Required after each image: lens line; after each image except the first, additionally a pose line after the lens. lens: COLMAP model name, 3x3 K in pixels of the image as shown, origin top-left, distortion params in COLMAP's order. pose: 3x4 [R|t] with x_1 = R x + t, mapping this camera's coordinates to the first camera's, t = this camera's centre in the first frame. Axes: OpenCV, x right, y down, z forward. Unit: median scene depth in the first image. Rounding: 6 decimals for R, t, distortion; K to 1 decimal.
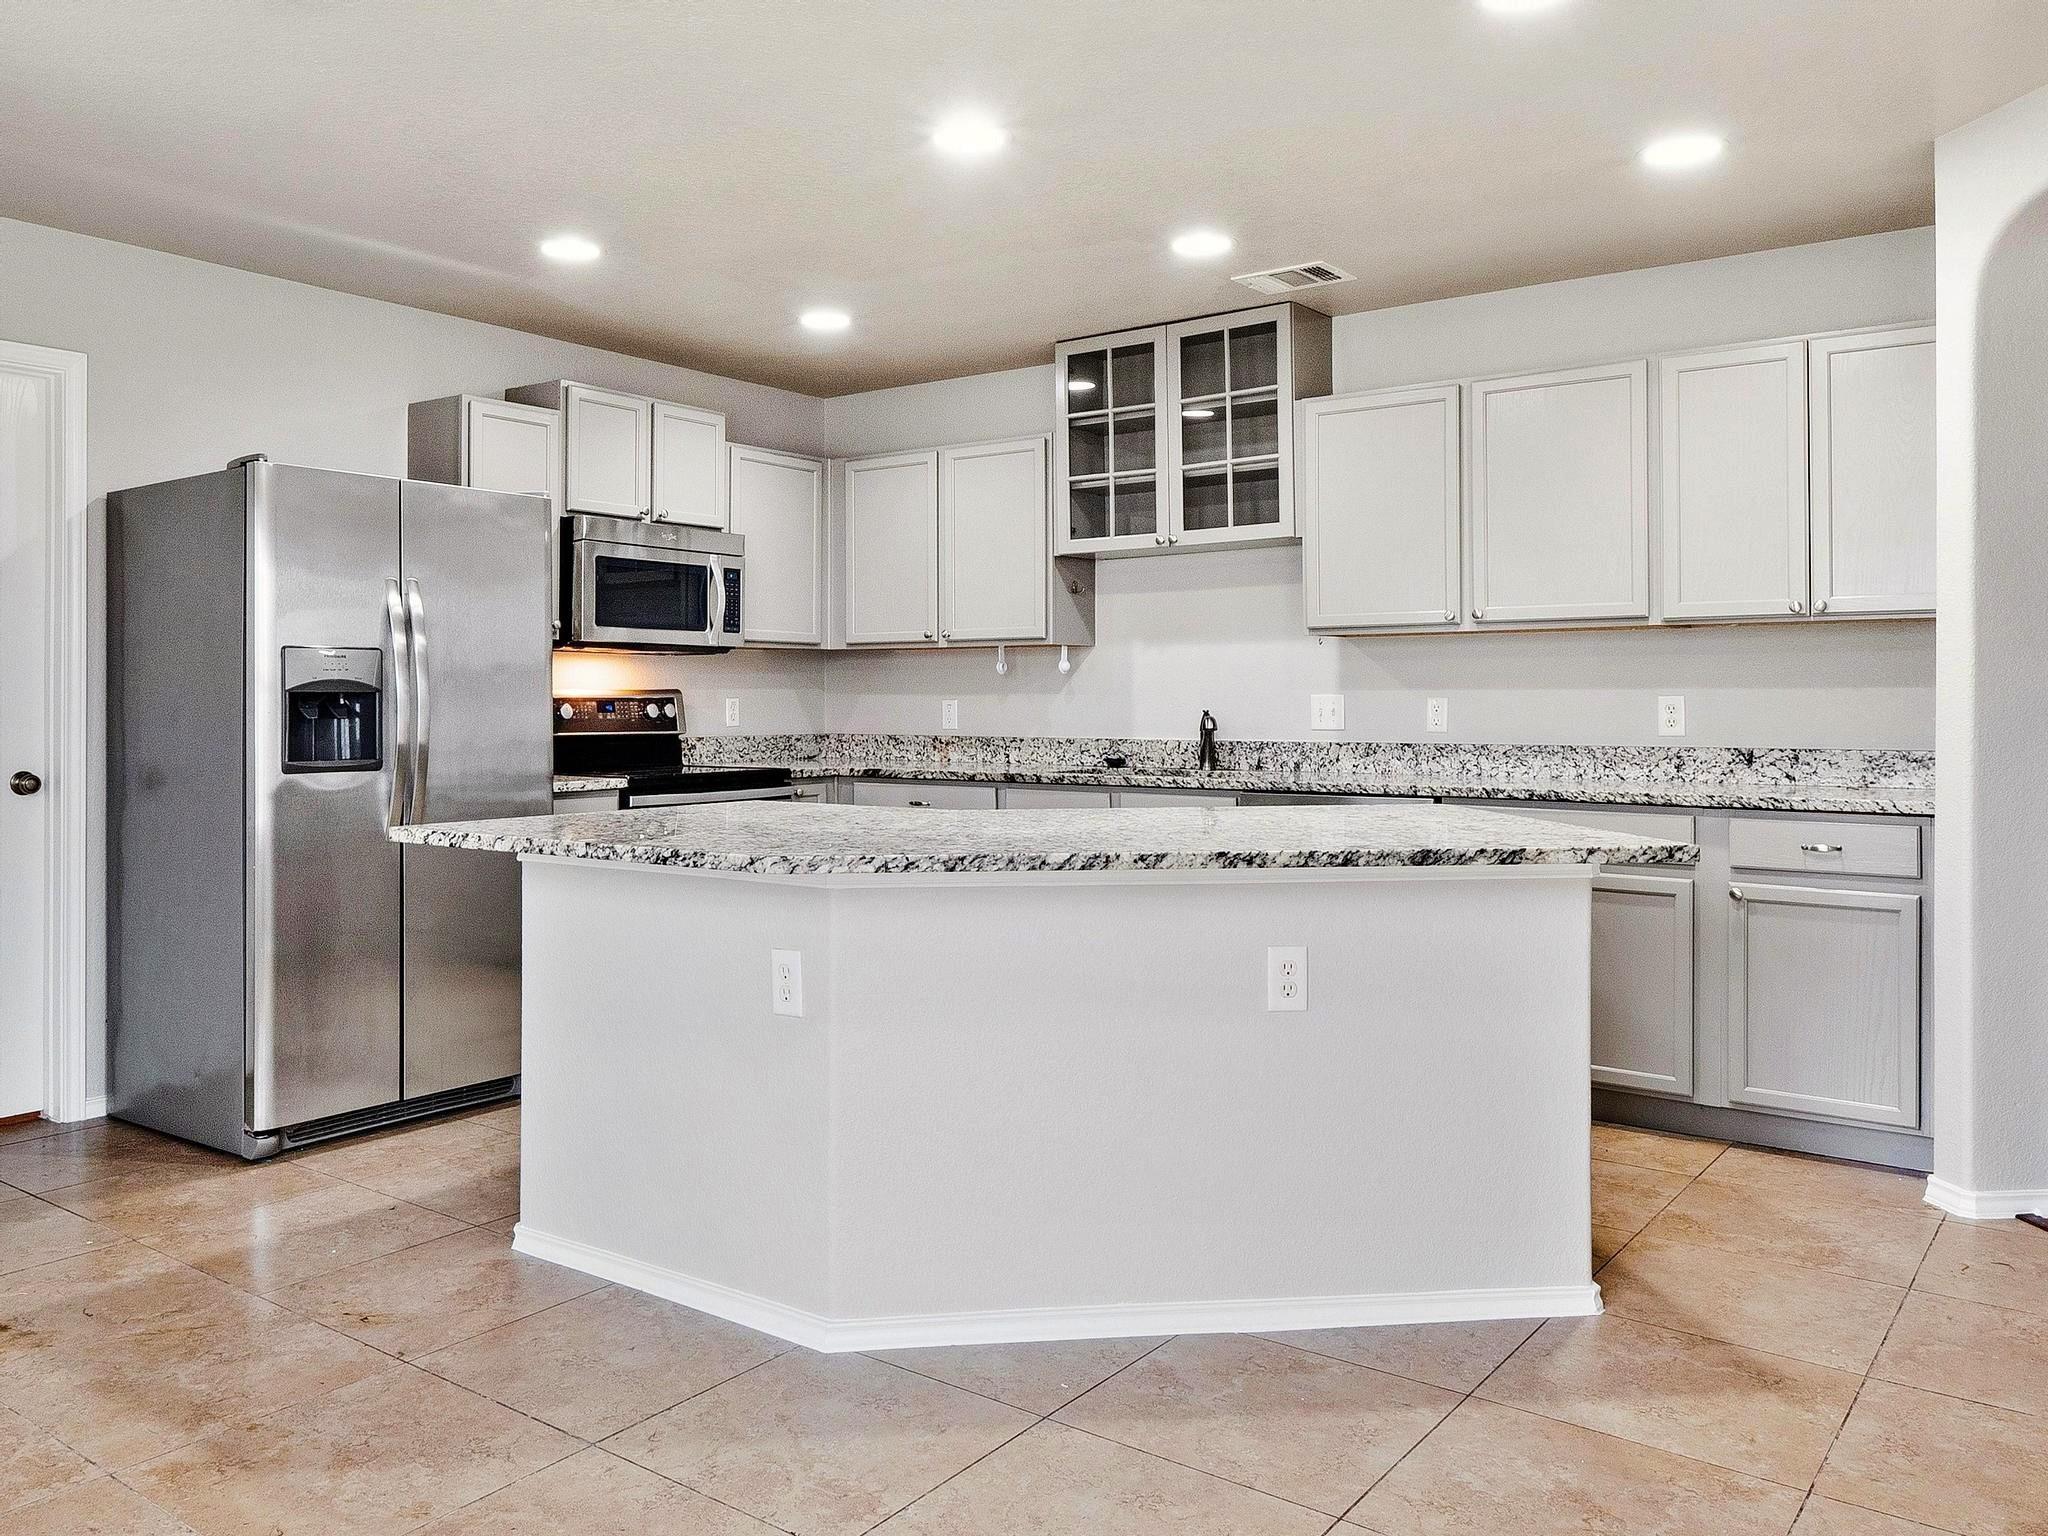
lens RADIAL K [[1517.8, 0, 1024.0], [0, 1517.8, 768.0], [0, 0, 1]] dist [0.001857, 0.001649]
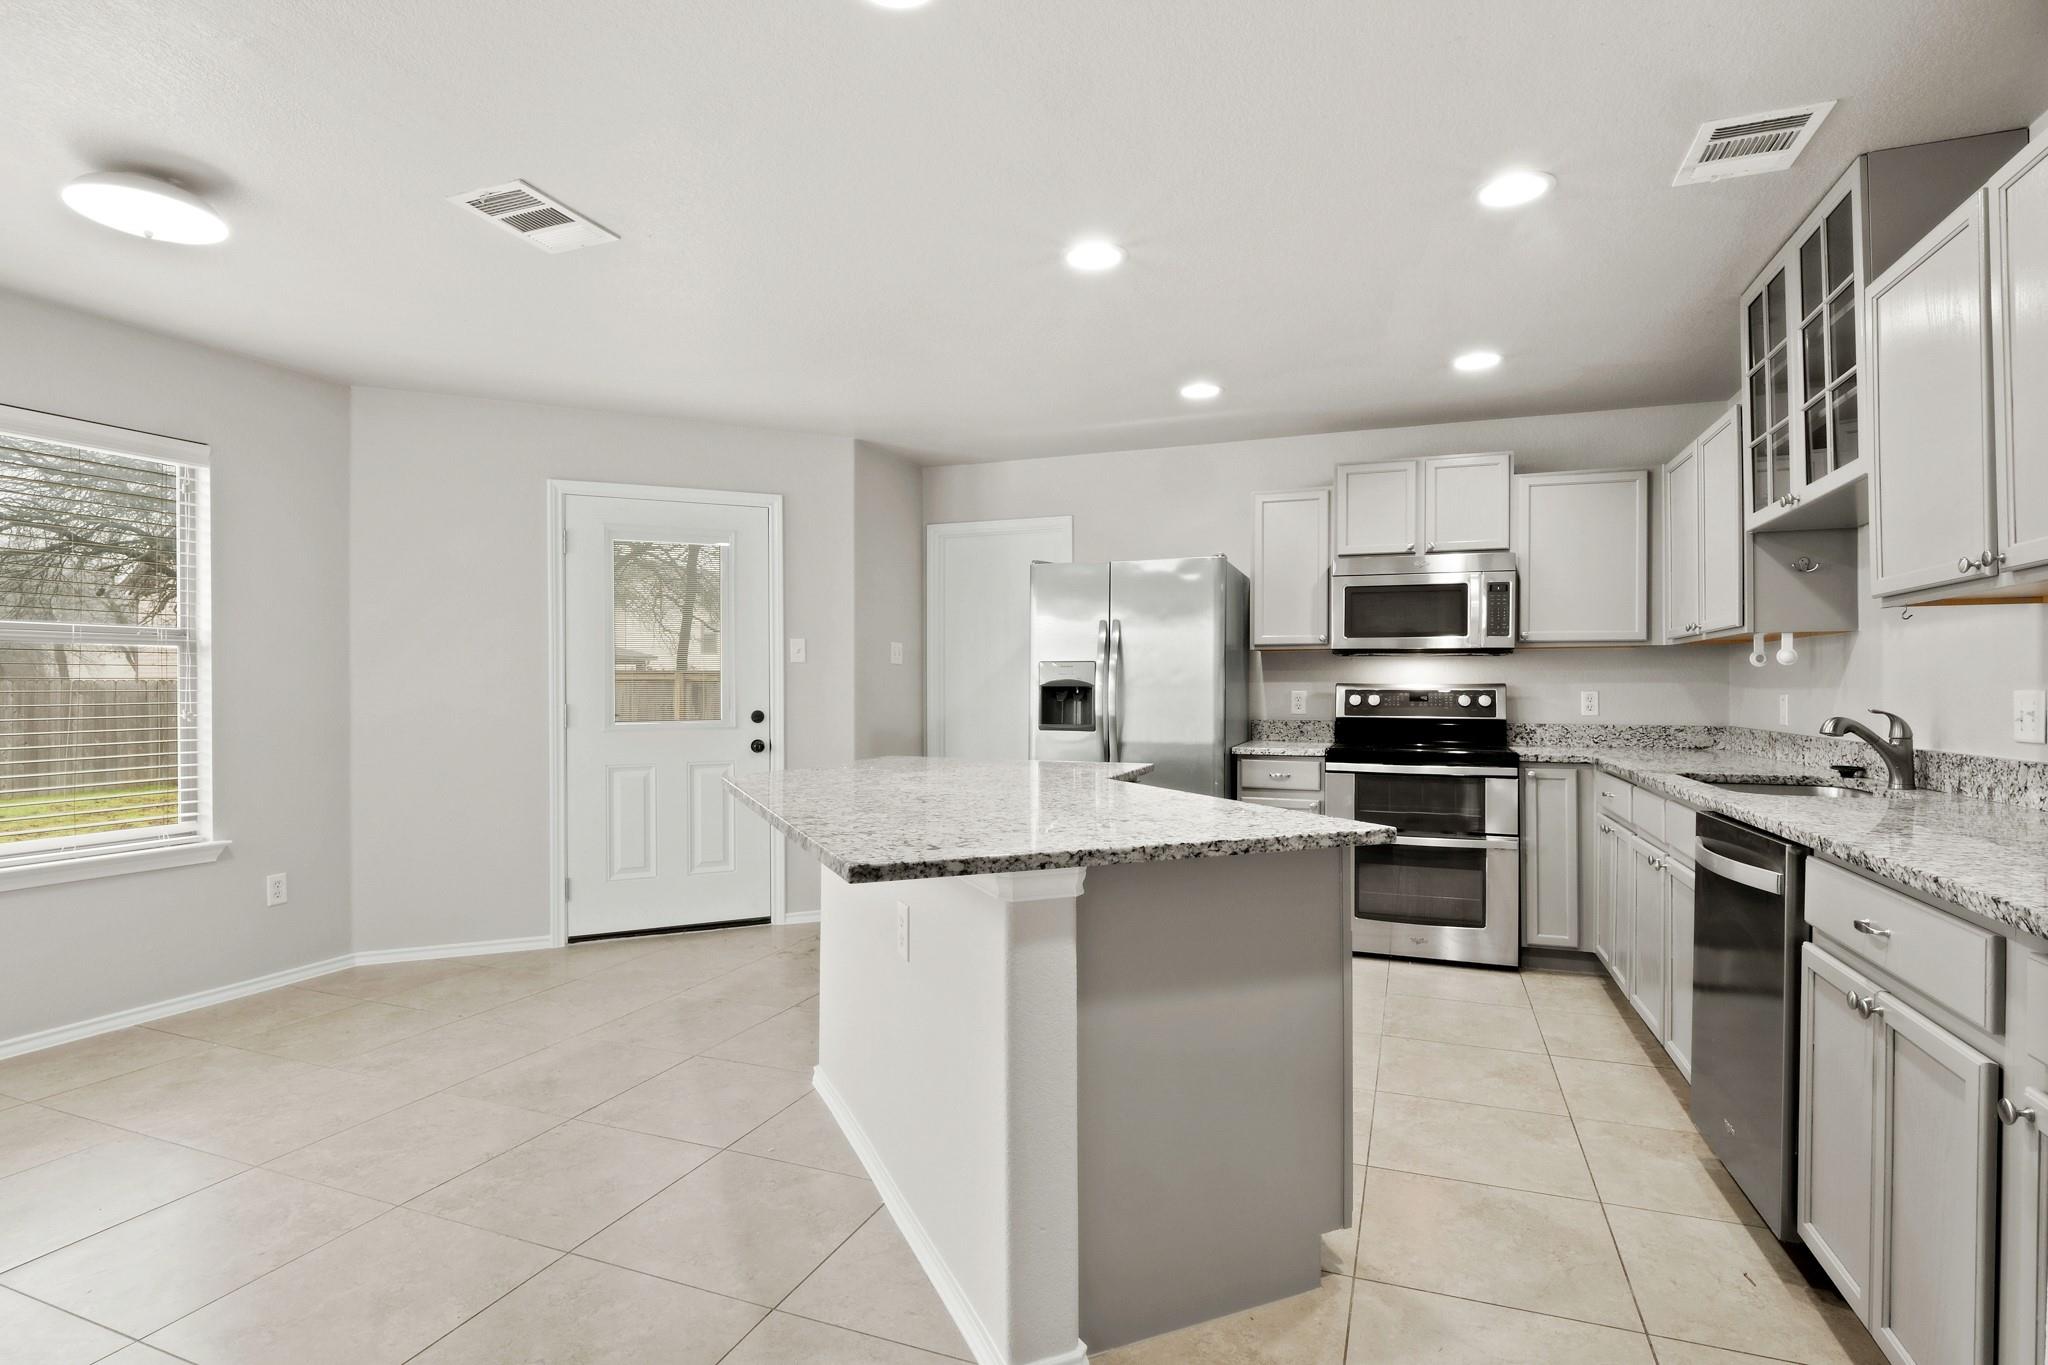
lens RADIAL K [[1036.4, 0, 1024.0], [0, 1036.4, 682.5], [0, 0, 1]] dist [0.001789, 0.000363]
pose [[0.264745, -0.003427, -0.964312, 0.514680], [-0.046610, 0.998779, -0.016346, -0.023005], [0.963192, 0.049274, 0.264262, 0.451218]]
